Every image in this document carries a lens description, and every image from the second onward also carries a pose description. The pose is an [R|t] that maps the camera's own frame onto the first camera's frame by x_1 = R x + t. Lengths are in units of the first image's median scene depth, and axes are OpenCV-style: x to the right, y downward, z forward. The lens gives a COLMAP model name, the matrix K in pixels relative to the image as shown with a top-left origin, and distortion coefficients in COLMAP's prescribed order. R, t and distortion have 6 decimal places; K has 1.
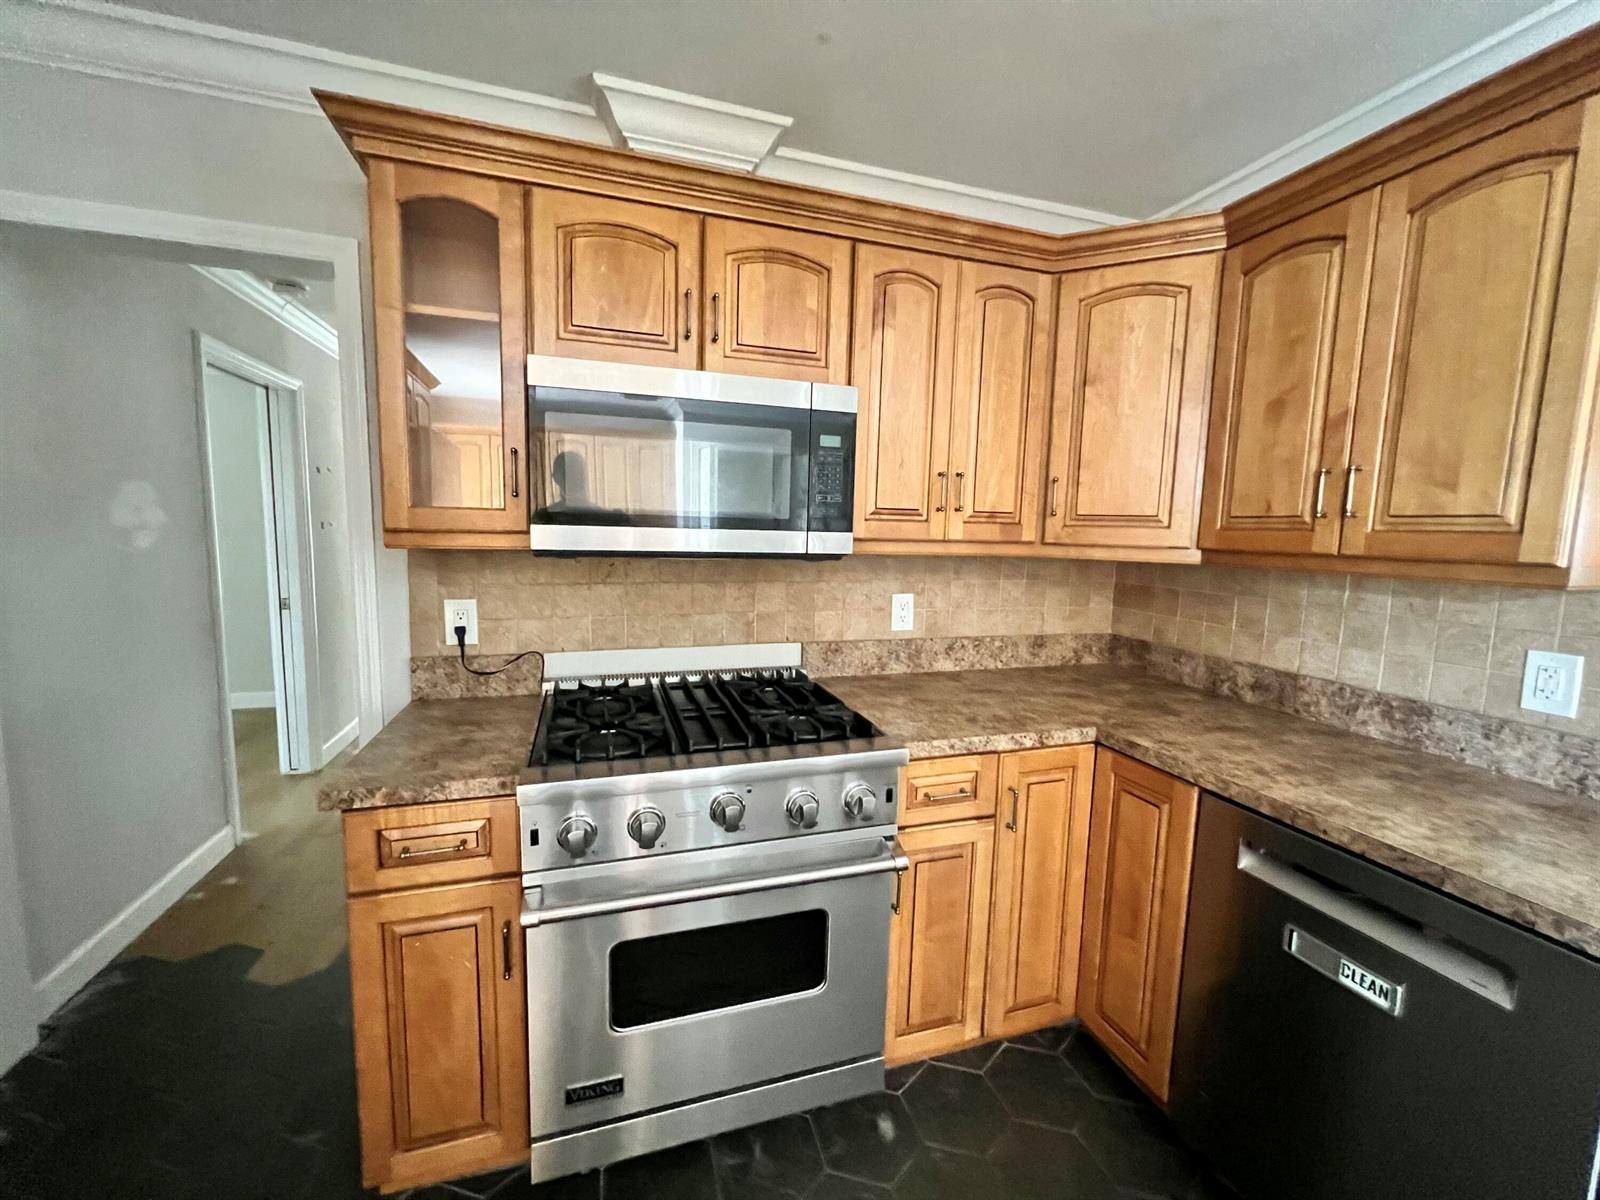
lens RADIAL K [[642.9, 0, 797.1], [0, 642.9, 601.6], [0, 0, 1]] dist [-0.000322, 0.000504]
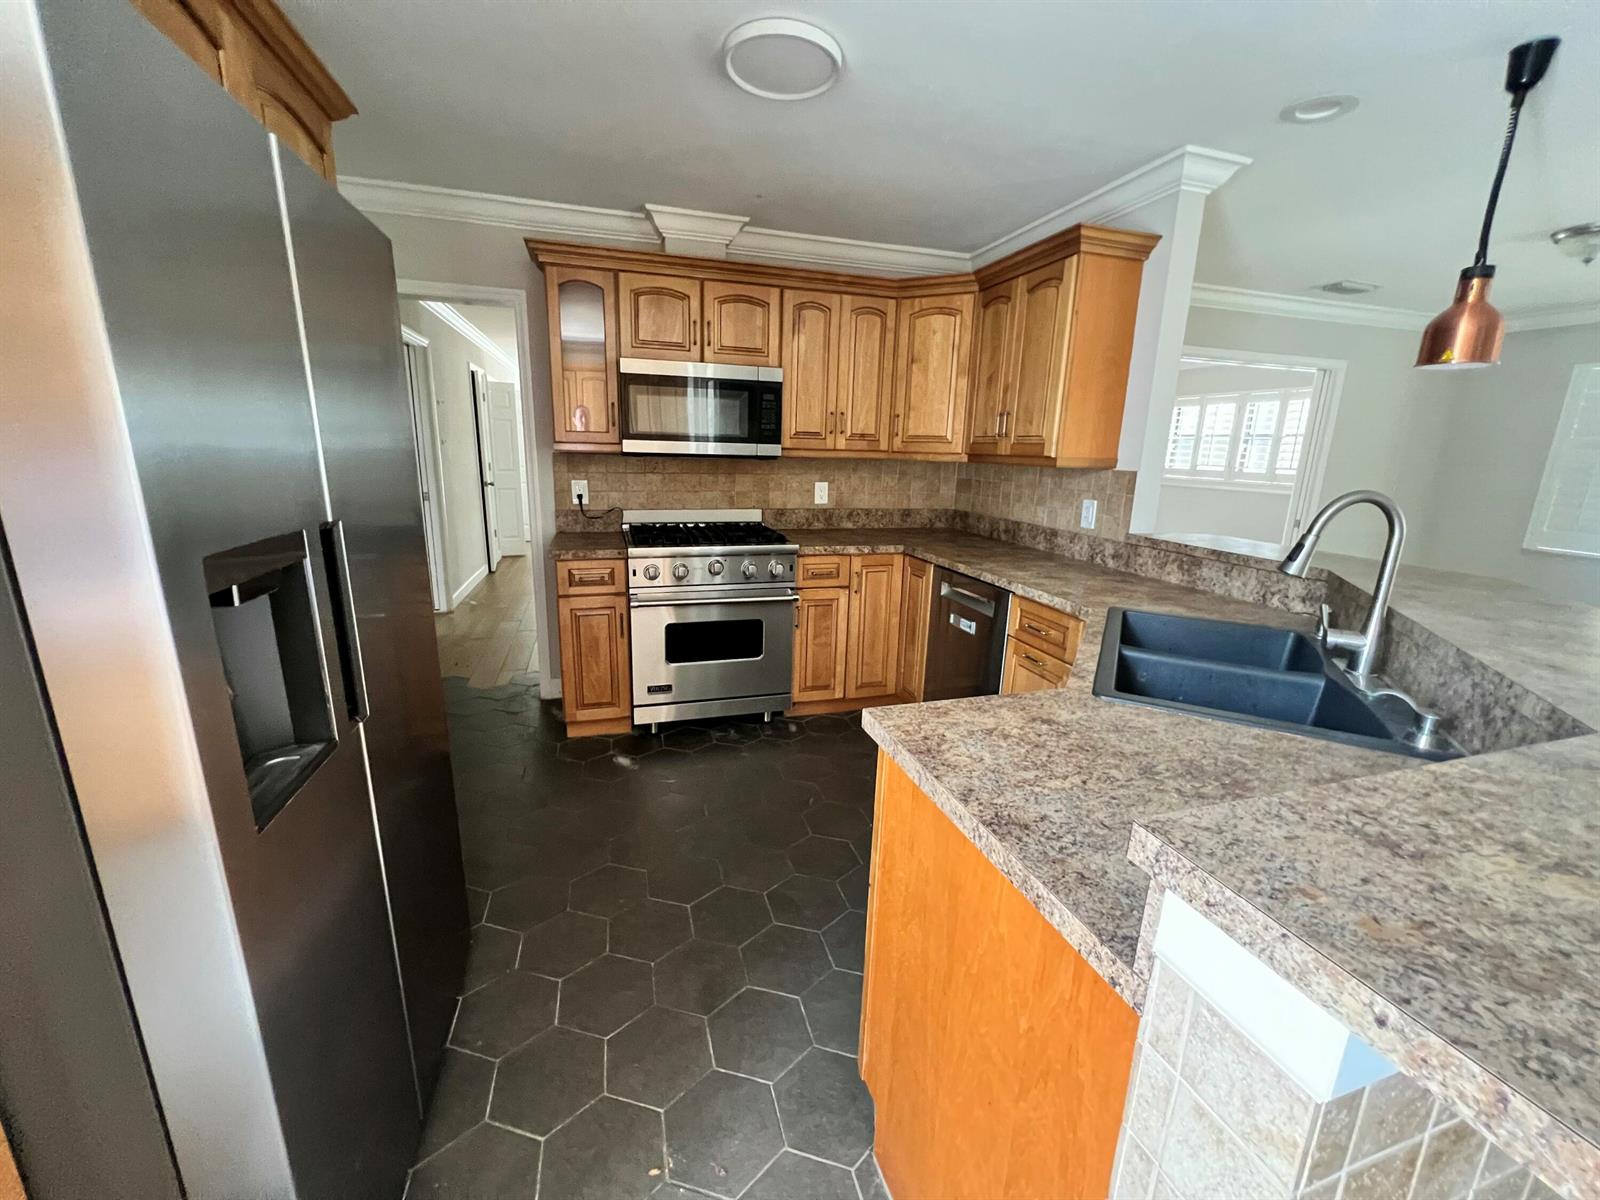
lens RADIAL K [[642.9, 0, 797.1], [0, 642.9, 601.6], [0, 0, 1]] dist [-0.000322, 0.000504]
pose [[0.999805, 0.006357, -0.018715, 0.171690], [-0.004096, 0.992950, 0.118467, 0.131941], [0.019336, -0.118367, 0.992782, -0.973879]]
